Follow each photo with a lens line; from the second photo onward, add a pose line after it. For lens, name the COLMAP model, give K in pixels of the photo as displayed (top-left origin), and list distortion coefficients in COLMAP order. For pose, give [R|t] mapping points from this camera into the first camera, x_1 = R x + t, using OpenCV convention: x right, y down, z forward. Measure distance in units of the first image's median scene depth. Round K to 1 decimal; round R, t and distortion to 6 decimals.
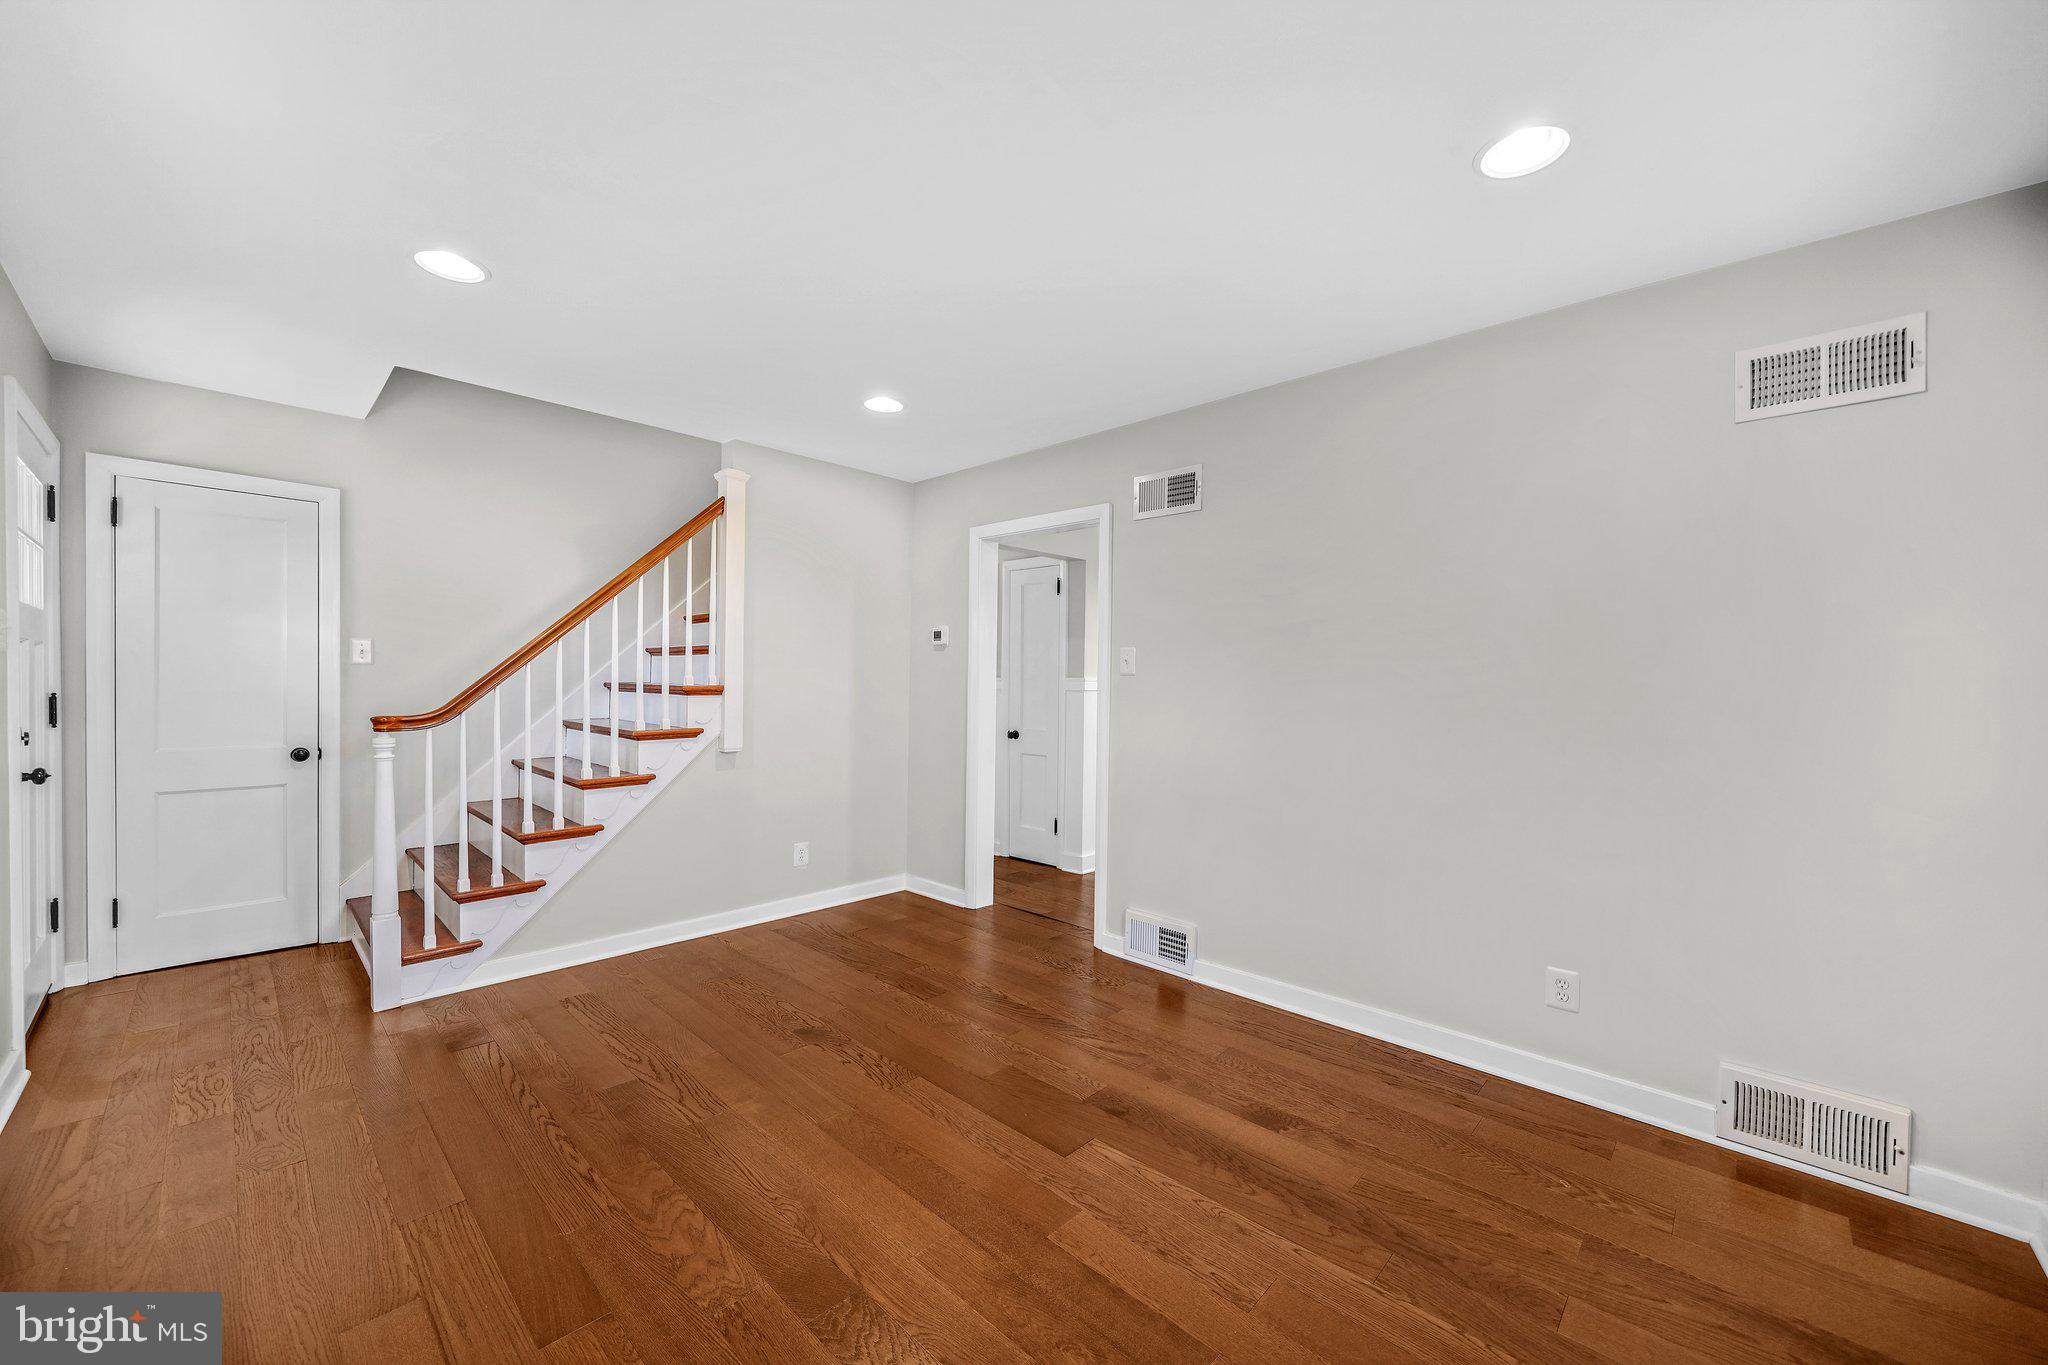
lens RADIAL K [[774.8, 0, 1048.4], [0, 774.8, 686.5], [0, 0, 1]] dist [-0.011257, 0.000330]
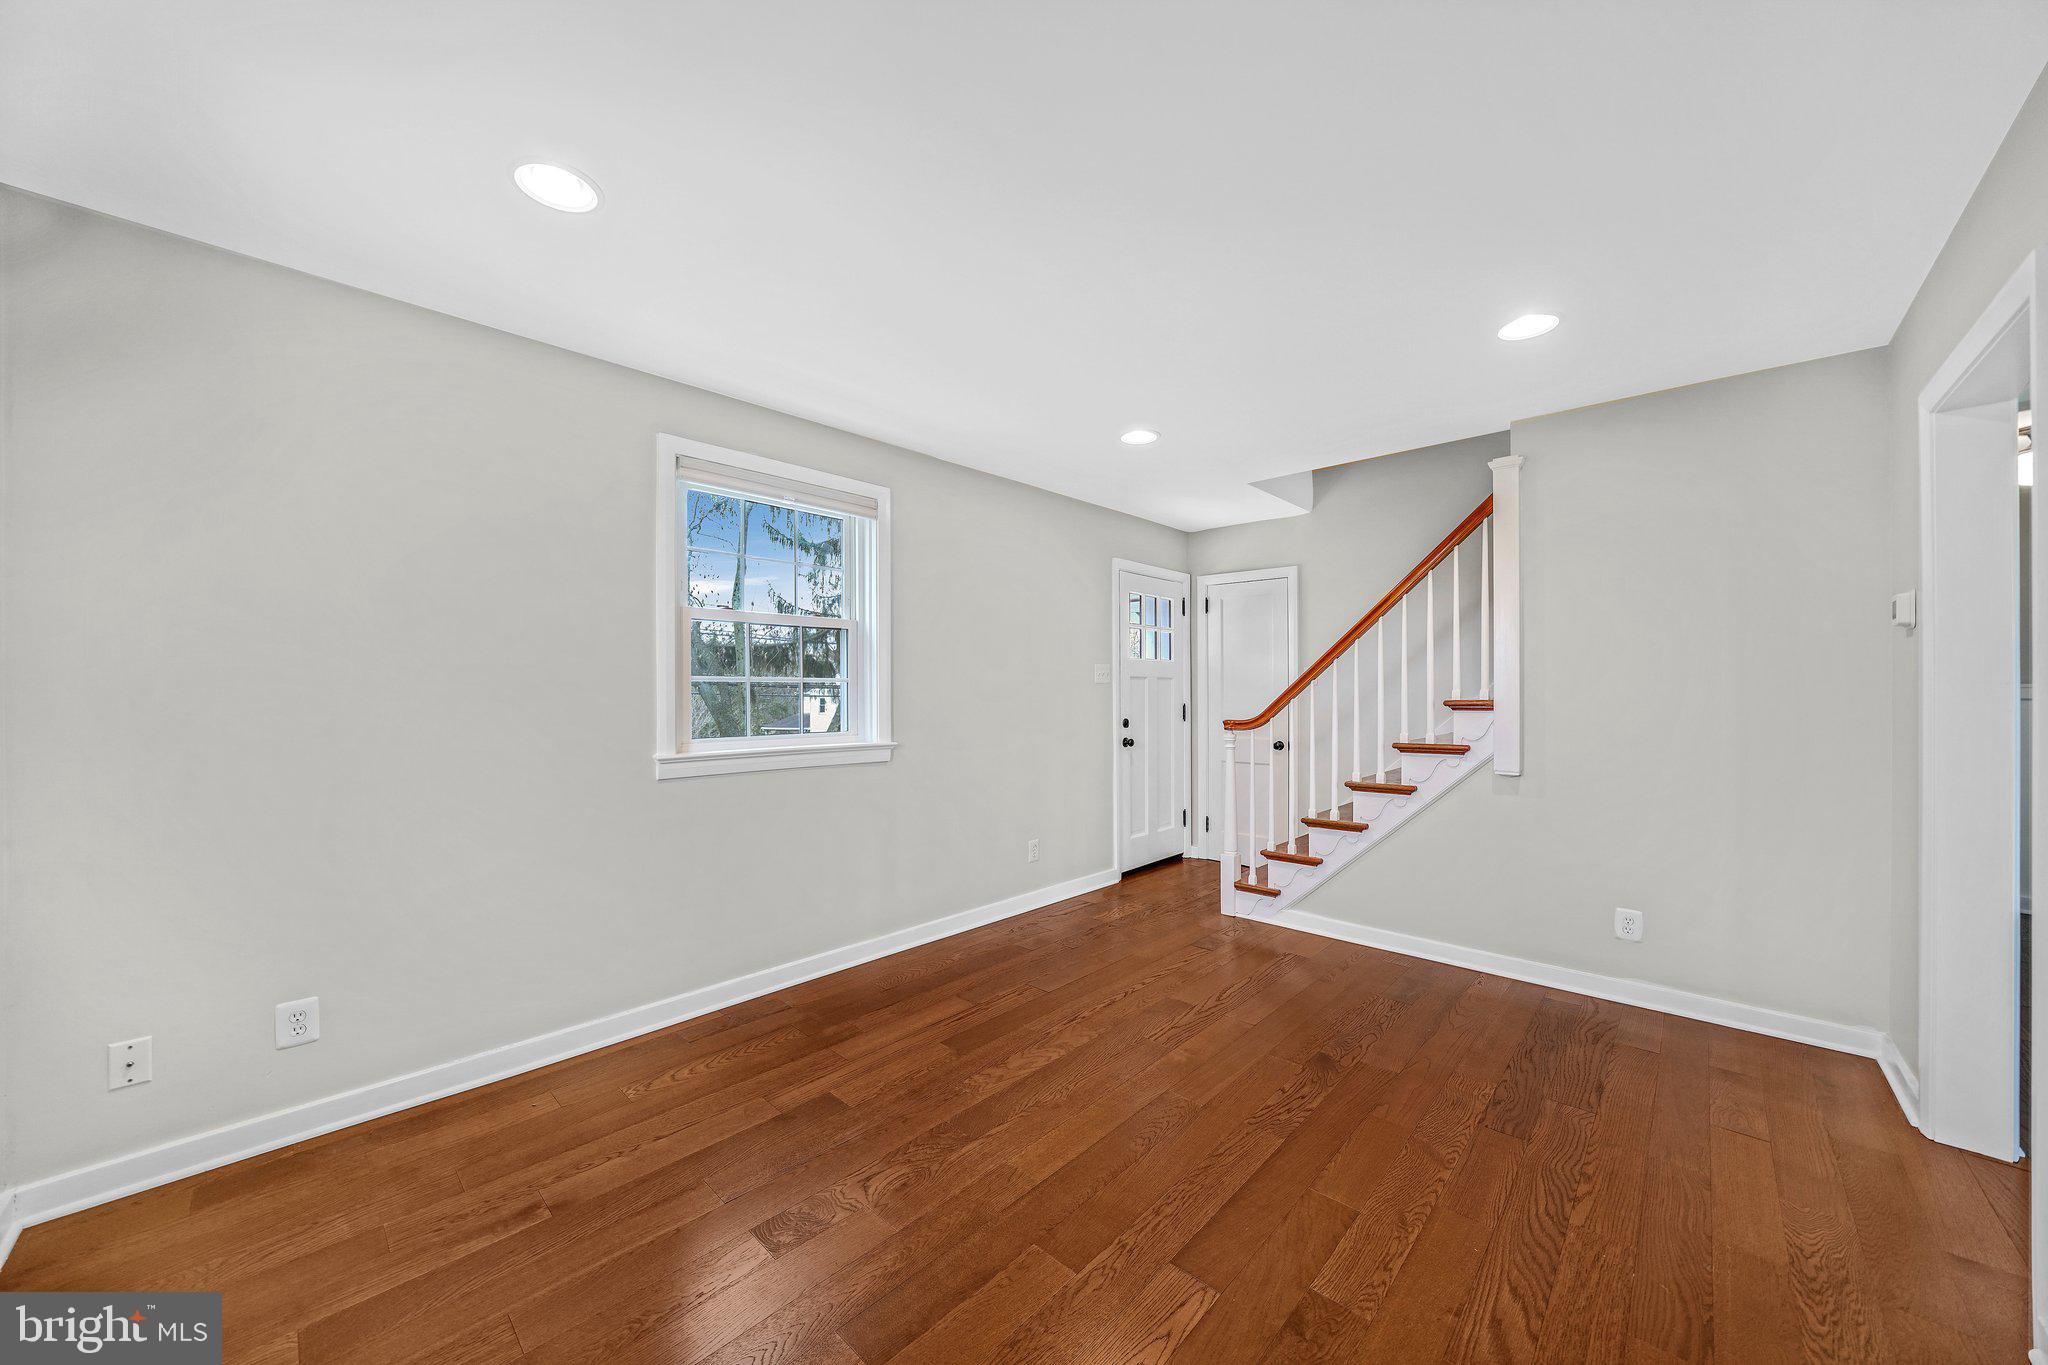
lens RADIAL K [[774.8, 0, 1048.4], [0, 774.8, 686.5], [0, 0, 1]] dist [-0.011257, 0.000330]
pose [[-0.023449, -0.018185, -0.999560, 0.631338], [-0.004600, 0.999826, -0.018082, 0.002242], [0.999714, 0.004174, -0.023528, 0.644512]]
